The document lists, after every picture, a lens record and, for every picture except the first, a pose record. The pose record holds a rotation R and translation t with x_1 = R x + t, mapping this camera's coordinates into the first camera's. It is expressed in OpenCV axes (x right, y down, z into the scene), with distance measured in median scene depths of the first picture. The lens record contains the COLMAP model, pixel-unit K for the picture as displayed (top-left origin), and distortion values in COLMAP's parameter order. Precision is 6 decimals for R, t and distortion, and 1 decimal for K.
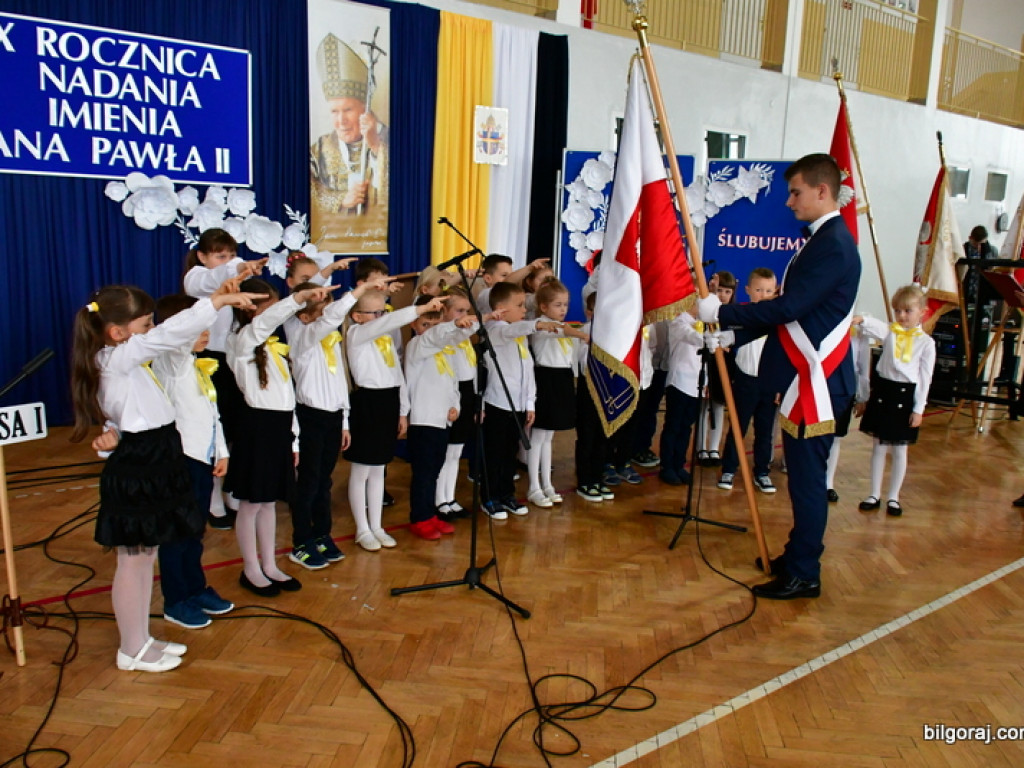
lens RADIAL K [[927.5, 0, 512.0], [0, 927.5, 384.0], [0, 0, 1]] dist [-0.004557, -0.022478]
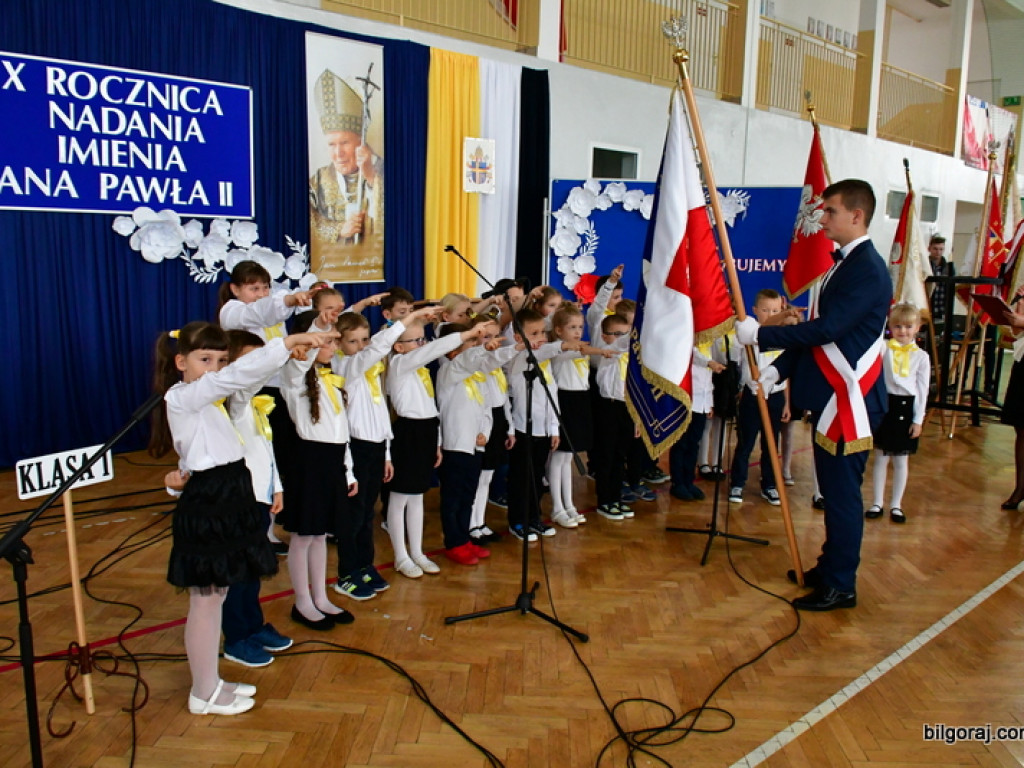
lens RADIAL K [[884.8, 0, 512.0], [0, 884.8, 384.0], [0, 0, 1]] dist [-0.039918, -0.017910]
pose [[0.998033, -0.025390, 0.057312, -0.065022], [0.026452, 0.999491, -0.017853, -0.007541], [-0.056830, 0.019334, 0.998197, 0.024719]]
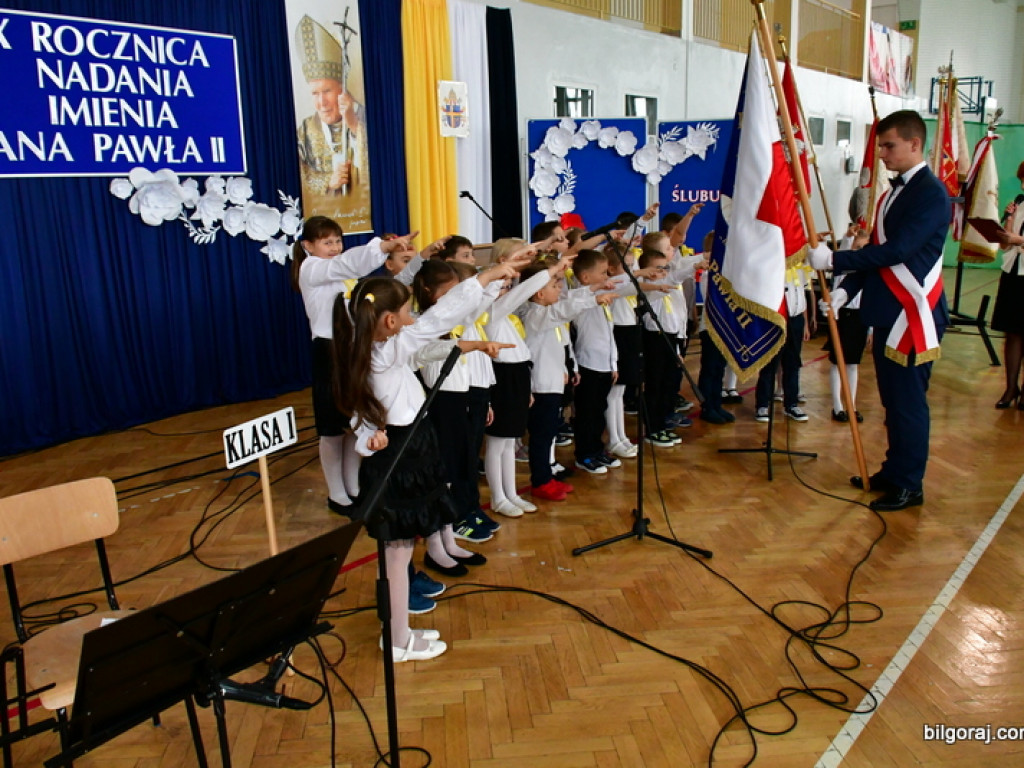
lens RADIAL K [[884.8, 0, 512.0], [0, 884.8, 384.0], [0, 0, 1]] dist [-0.039918, -0.017910]
pose [[0.979152, -0.105896, 0.173339, -0.213672], [0.098032, 0.993753, 0.053341, -0.014896], [-0.177905, -0.035236, 0.983417, 0.023966]]
